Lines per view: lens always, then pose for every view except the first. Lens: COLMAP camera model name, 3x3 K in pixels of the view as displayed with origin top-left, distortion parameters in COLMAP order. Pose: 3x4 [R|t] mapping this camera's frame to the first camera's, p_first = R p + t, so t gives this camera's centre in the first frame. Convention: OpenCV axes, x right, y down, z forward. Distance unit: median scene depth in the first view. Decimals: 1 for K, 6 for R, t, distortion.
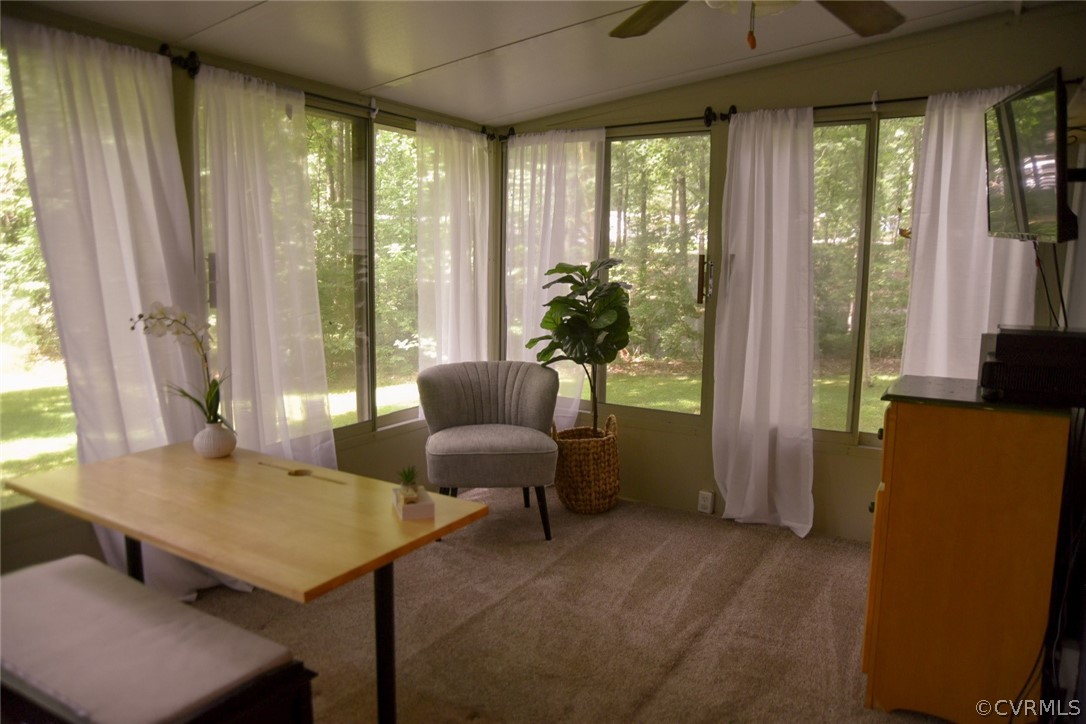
lens RADIAL K [[733.2, 0, 548.0], [0, 733.2, 369.7], [0, 0, 1]] dist [-0.136537, 0.112486]
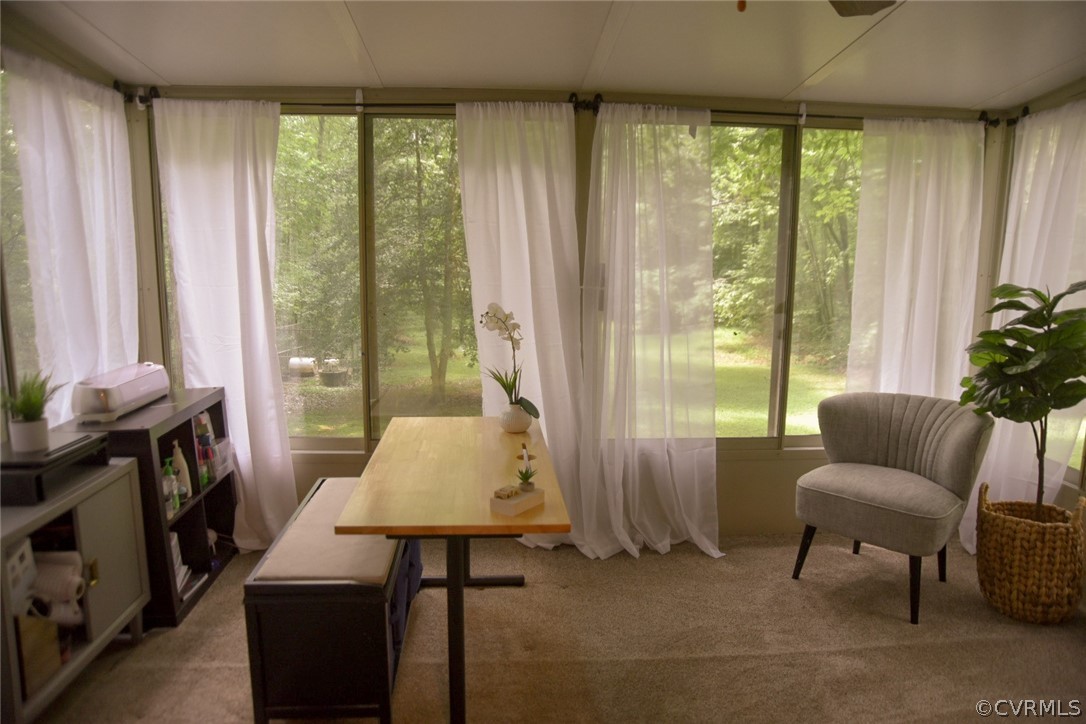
lens RADIAL K [[733.2, 0, 548.0], [0, 733.2, 369.7], [0, 0, 1]] dist [-0.136537, 0.112486]
pose [[0.586096, 0.127717, -0.800112, 0.358113], [-0.124265, 0.989985, 0.066999, -0.049231], [0.800655, 0.060158, 0.596097, 0.184746]]
